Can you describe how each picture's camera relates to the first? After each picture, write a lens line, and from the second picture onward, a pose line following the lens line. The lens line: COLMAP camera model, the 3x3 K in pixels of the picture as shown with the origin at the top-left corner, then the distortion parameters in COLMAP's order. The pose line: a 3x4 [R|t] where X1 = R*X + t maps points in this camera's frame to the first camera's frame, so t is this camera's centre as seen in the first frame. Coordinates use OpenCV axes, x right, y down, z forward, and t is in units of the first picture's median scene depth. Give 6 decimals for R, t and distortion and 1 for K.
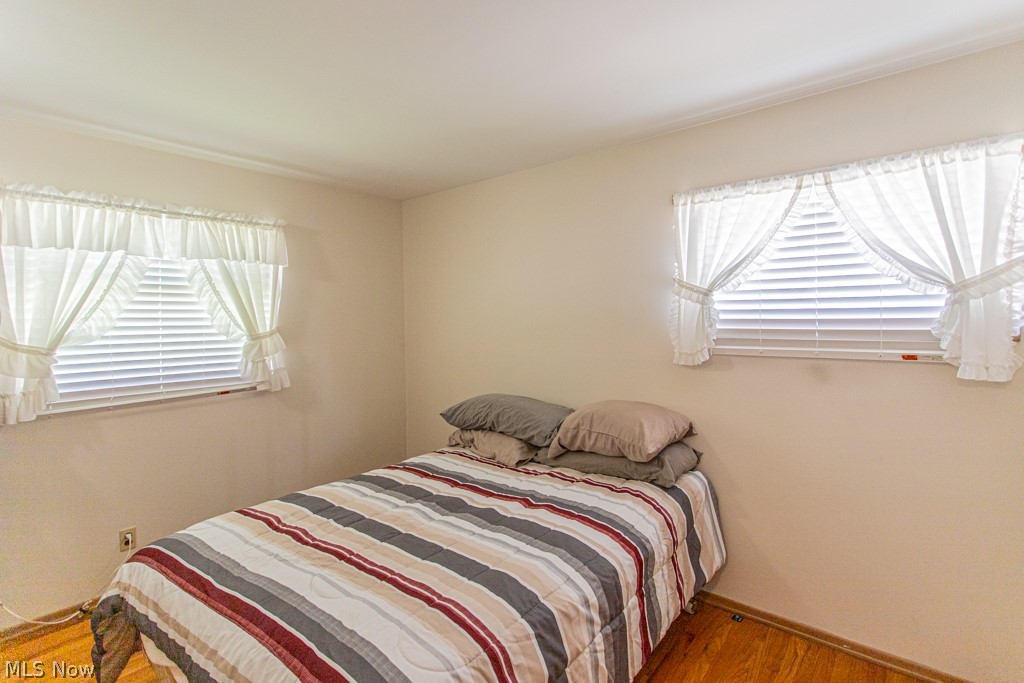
lens RADIAL K [[492.3, 0, 518.4], [0, 492.3, 340.9], [0, 0, 1]] dist [0.003328, 0.000607]
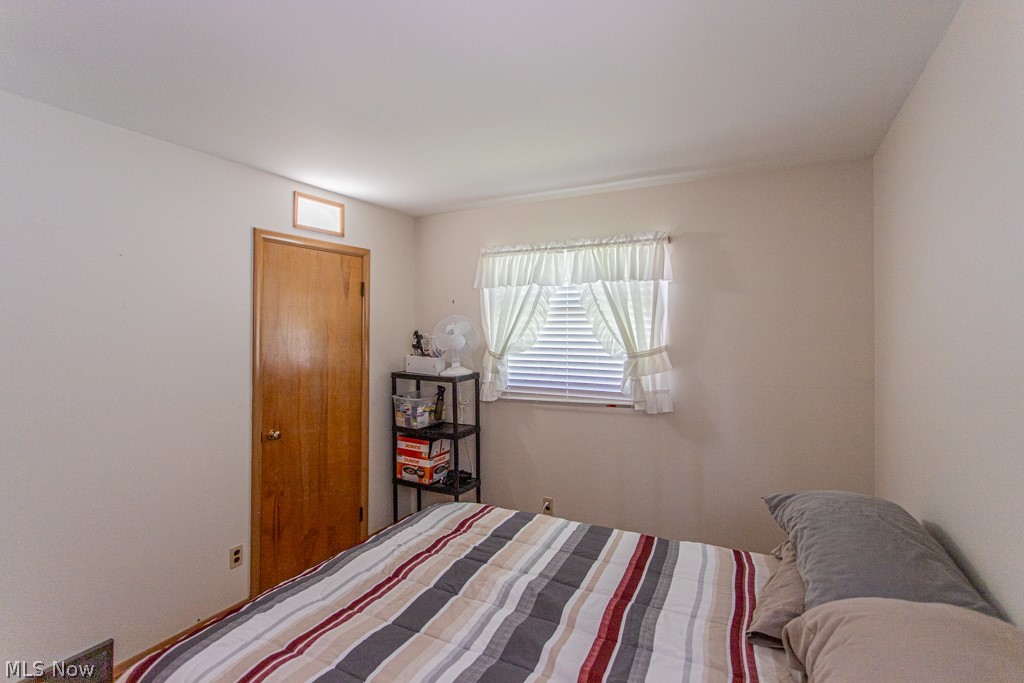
lens RADIAL K [[492.3, 0, 516.8], [0, 492.3, 337.2], [0, 0, 1]] dist [0.003328, 0.000607]
pose [[0.213515, 0.026472, -0.976581, 0.417453], [-0.049990, 0.998619, 0.016140, -0.052531], [0.975660, 0.045374, 0.214544, 0.603374]]
